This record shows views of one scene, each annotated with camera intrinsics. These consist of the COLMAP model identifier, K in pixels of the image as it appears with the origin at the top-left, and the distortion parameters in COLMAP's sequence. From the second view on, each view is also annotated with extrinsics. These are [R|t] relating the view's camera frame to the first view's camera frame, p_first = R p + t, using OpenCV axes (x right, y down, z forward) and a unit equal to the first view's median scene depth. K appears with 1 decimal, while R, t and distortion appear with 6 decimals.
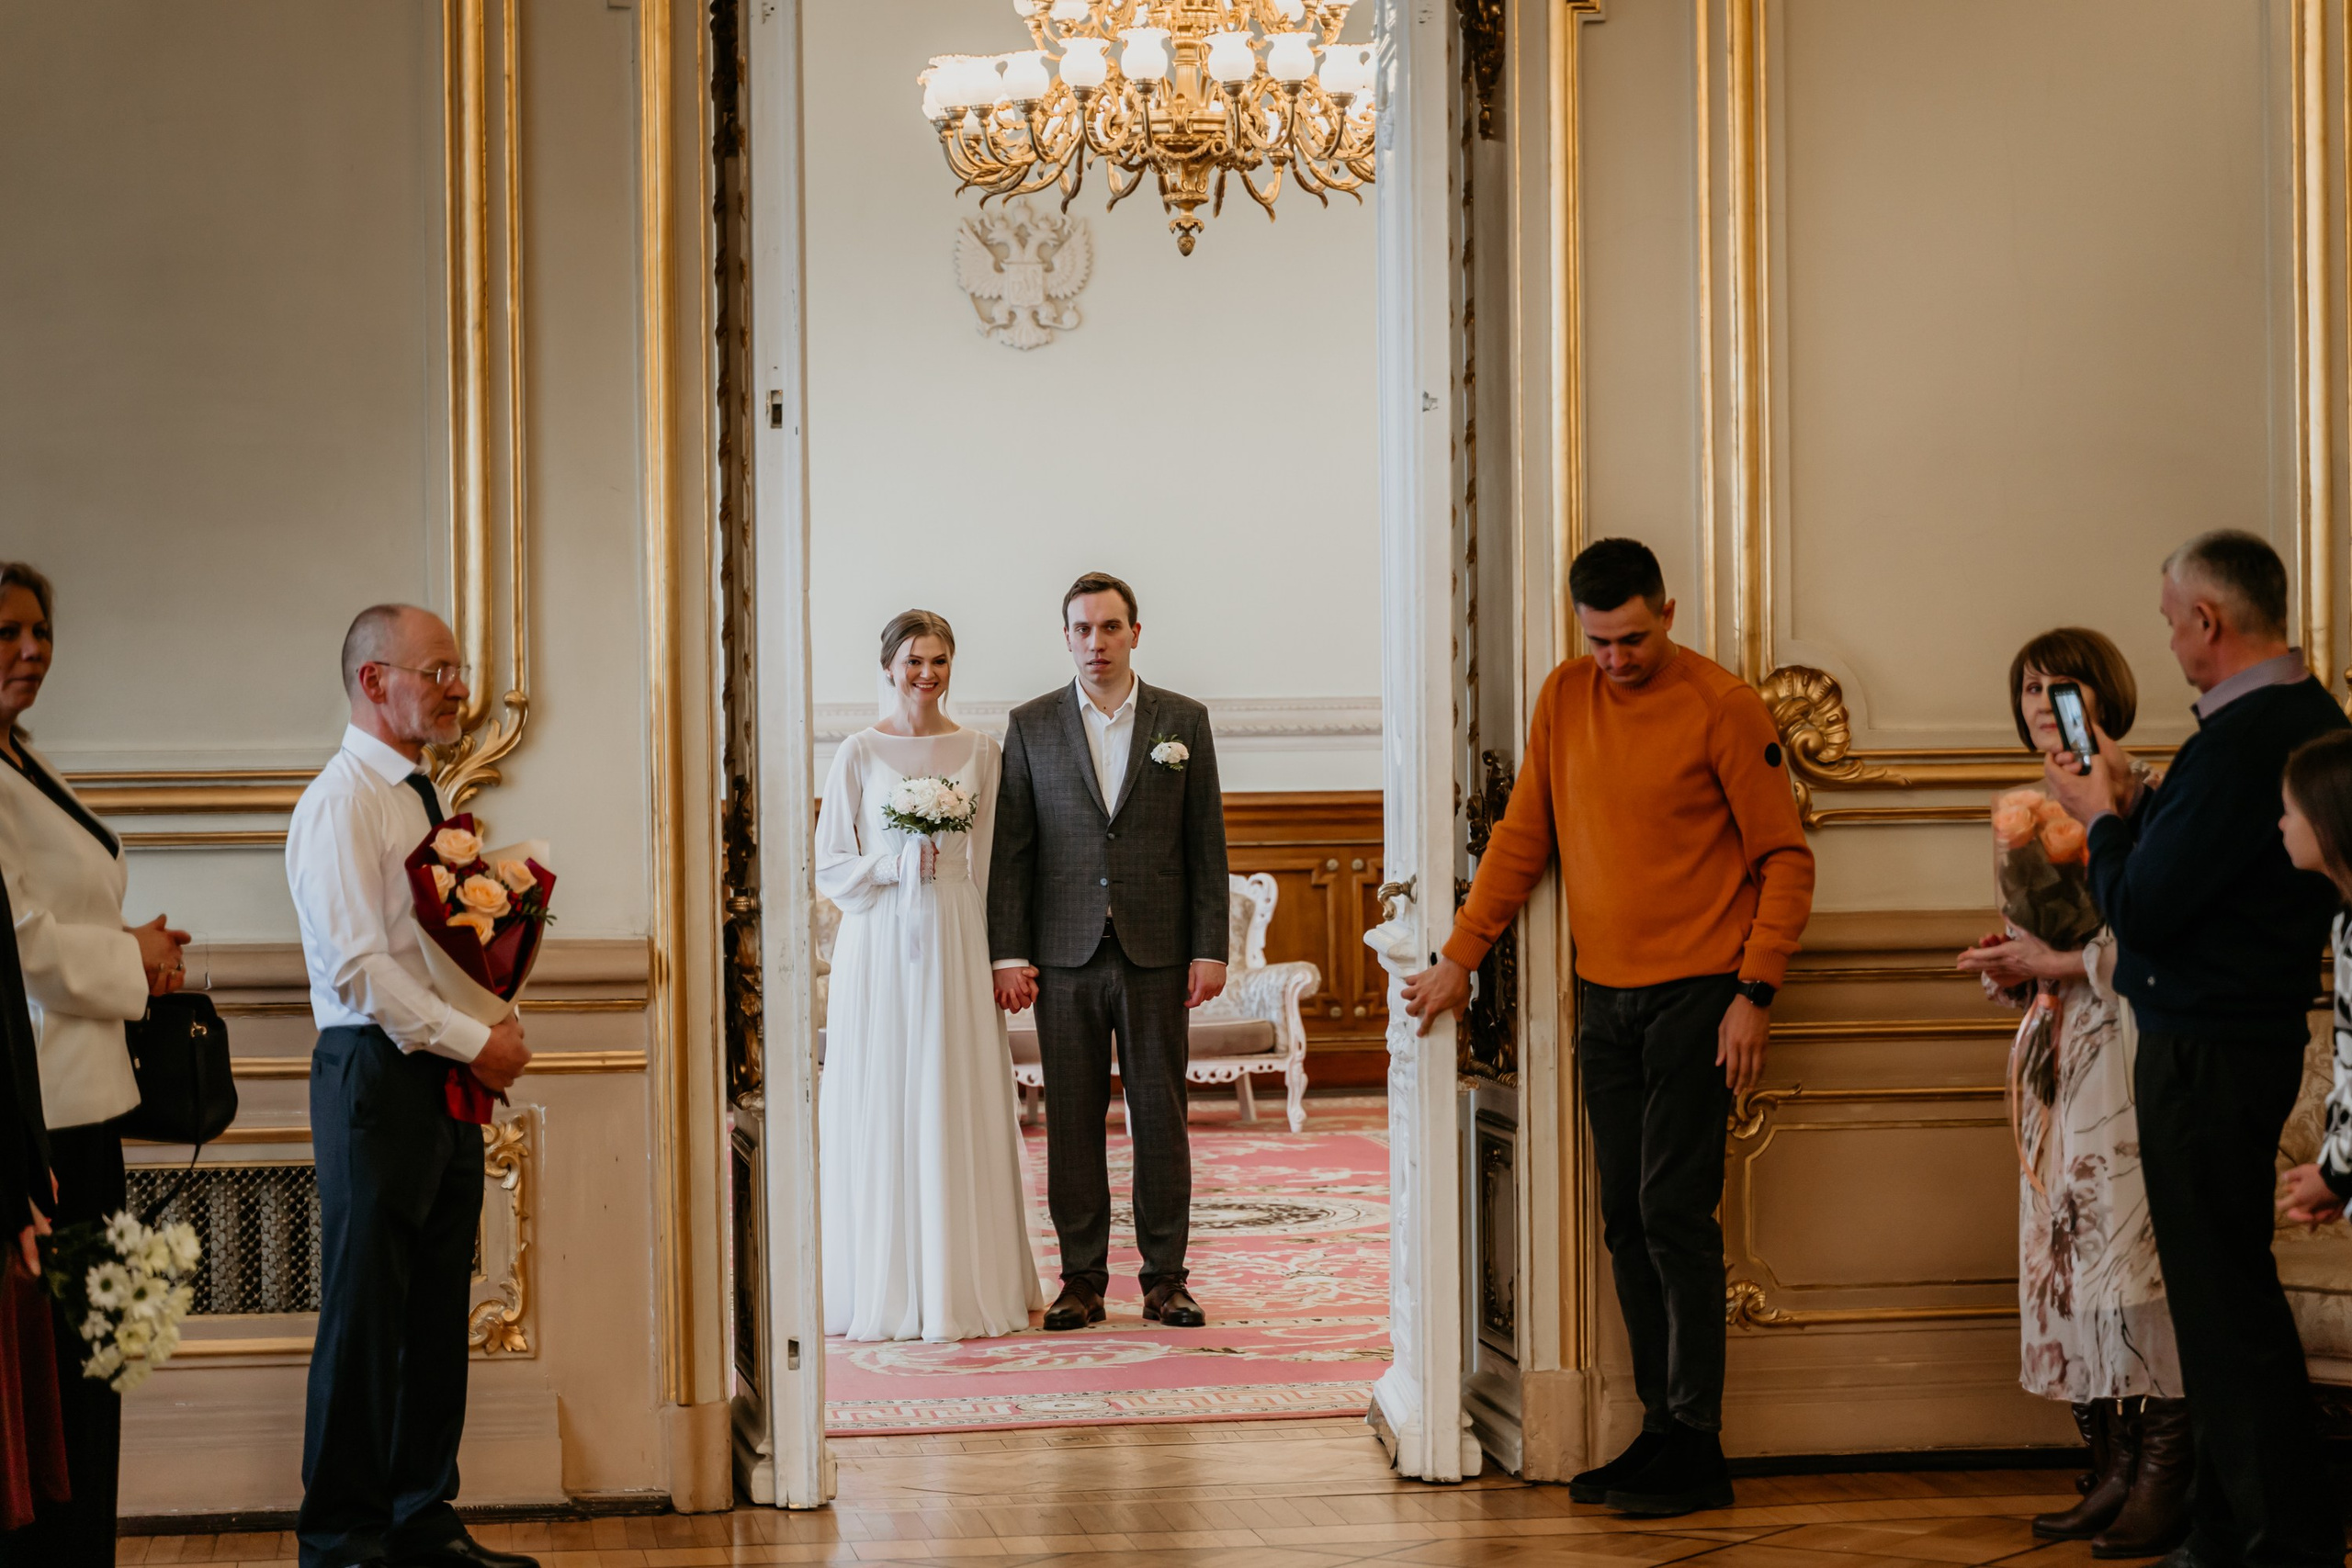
lens RADIAL K [[5100.2, 0, 1176.0], [0, 5100.2, 784.0], [0, 0, 1]] dist [-0.012836, -0.043571]
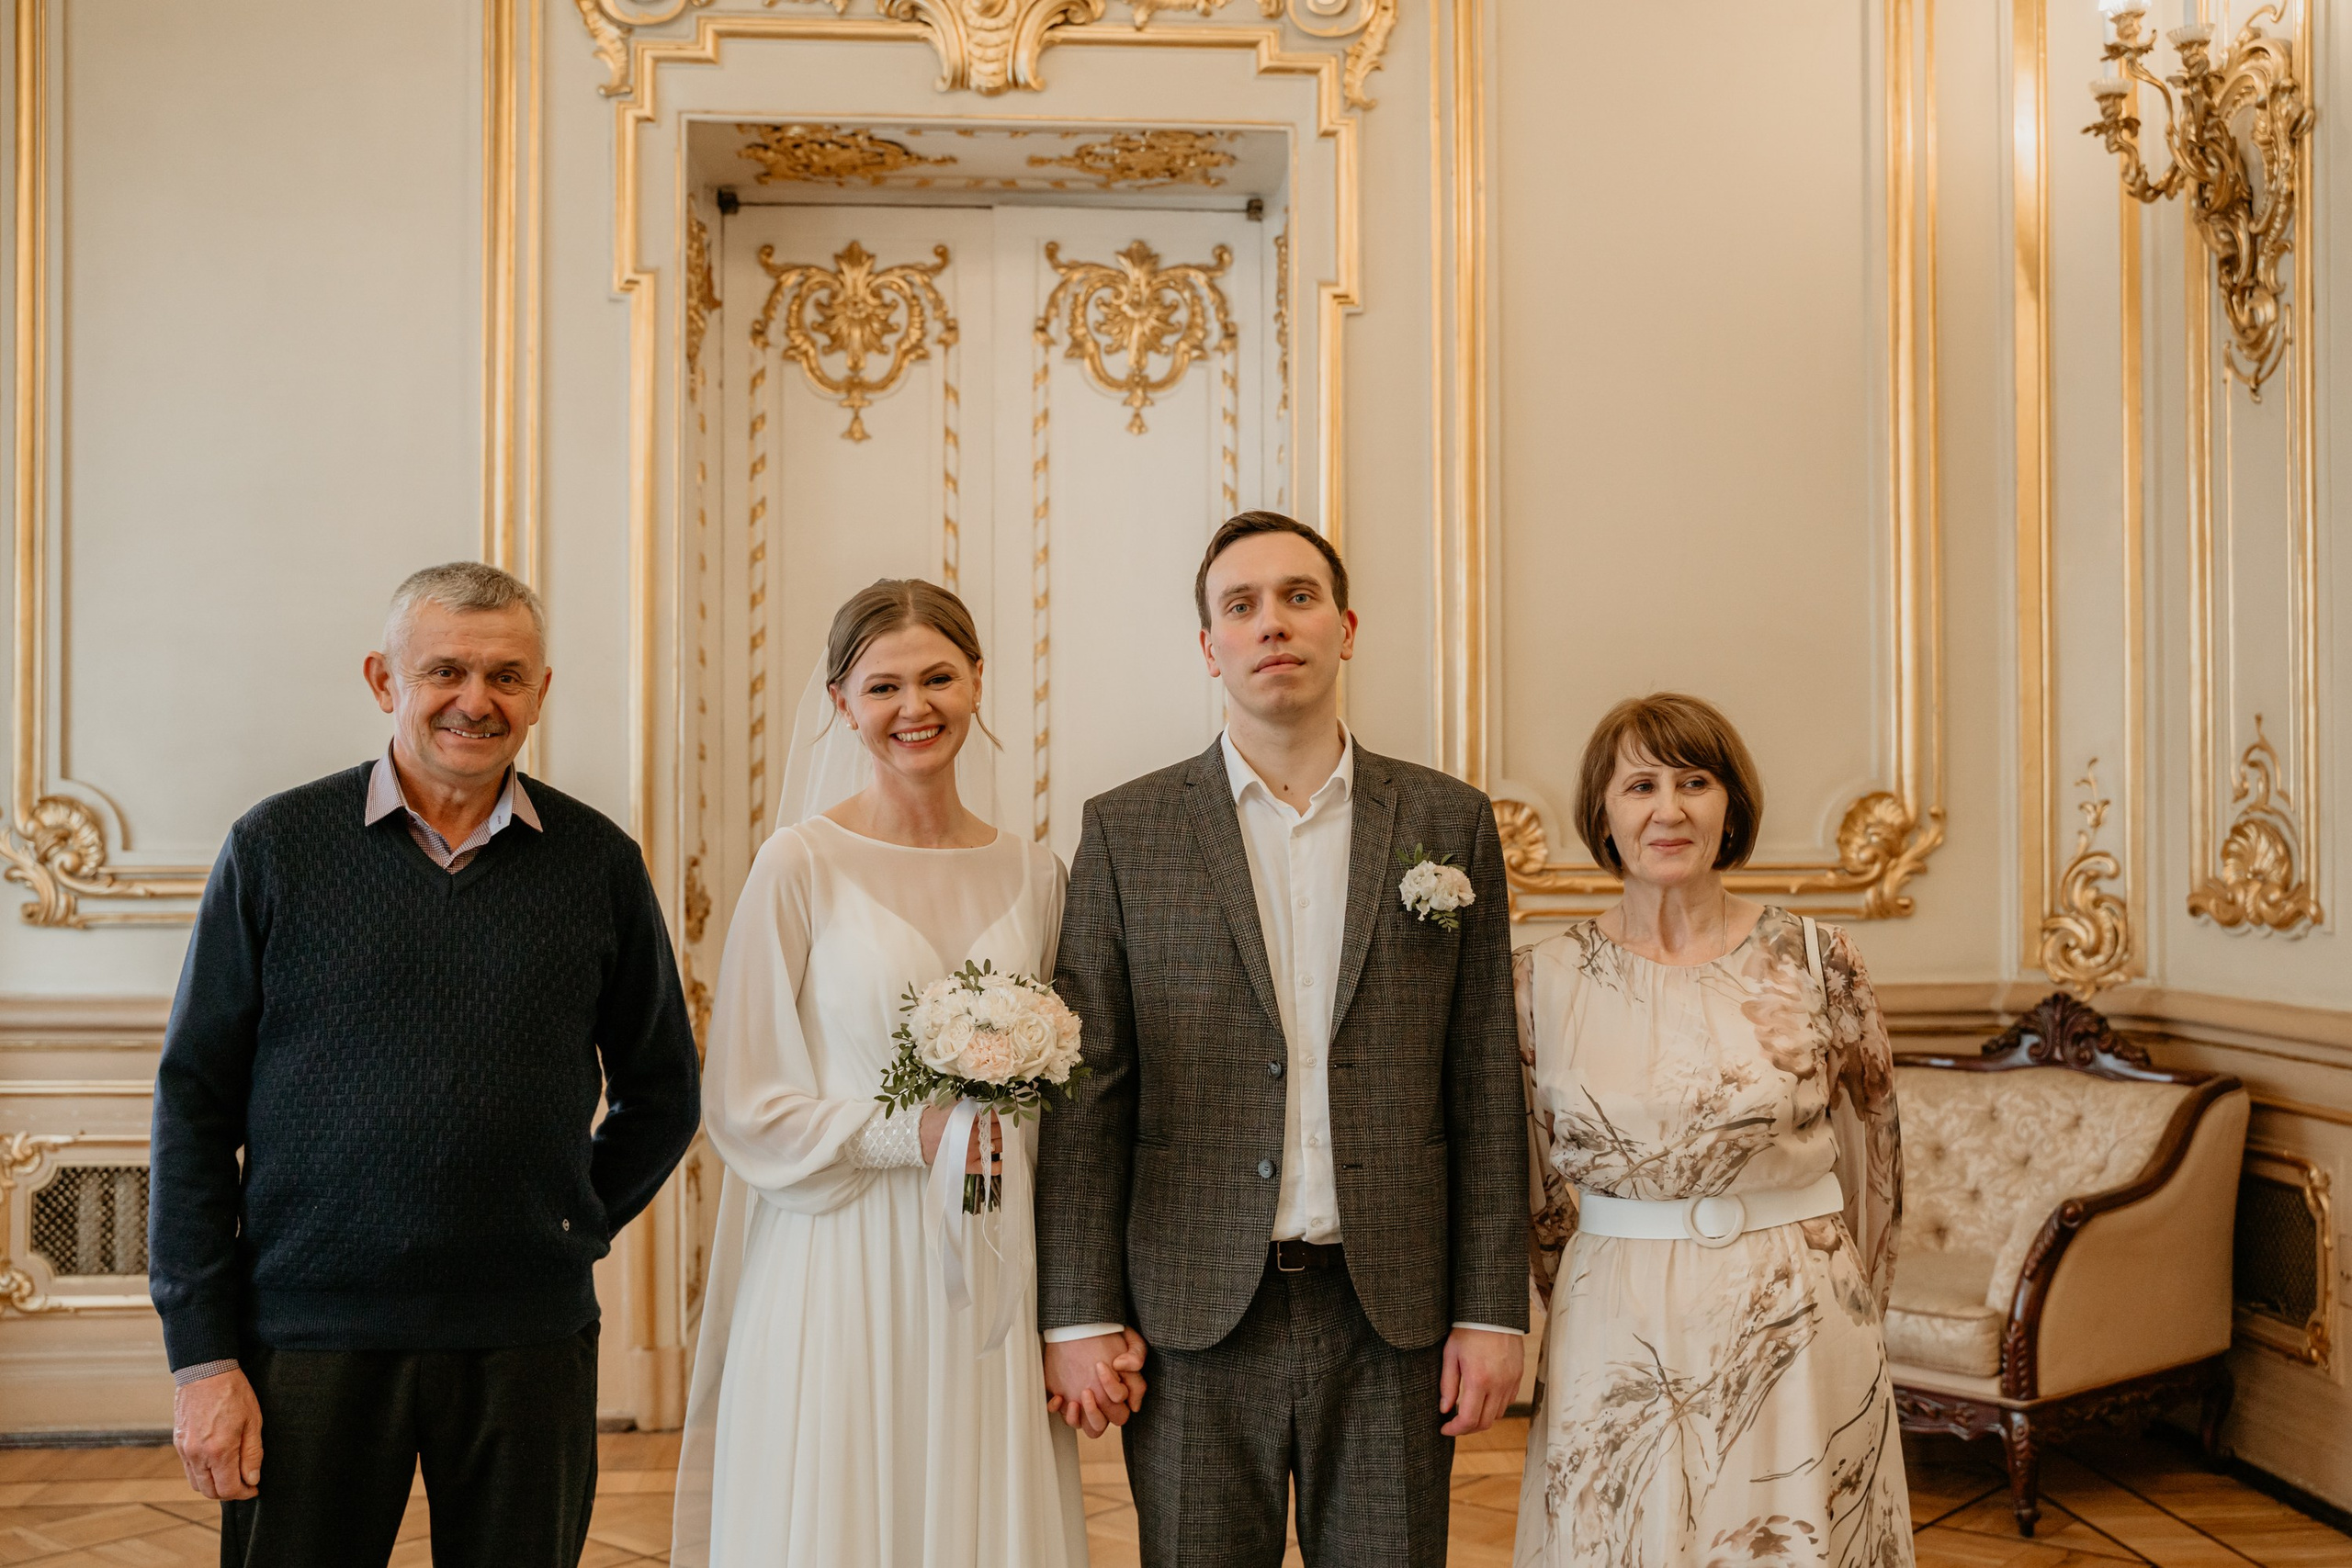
lens RADIAL K [[2417.3, 0, 1176.0], [0, 2417.3, 784.0], [0, 0, 1]] dist [-0.000661, 0.002293]
pose [[0.995413, 0.013073, 0.094773, -0.045541], [-0.009693, 0.999304, -0.036035, -0.007655], [-0.095178, 0.034951, 0.994846, 0.773719]]
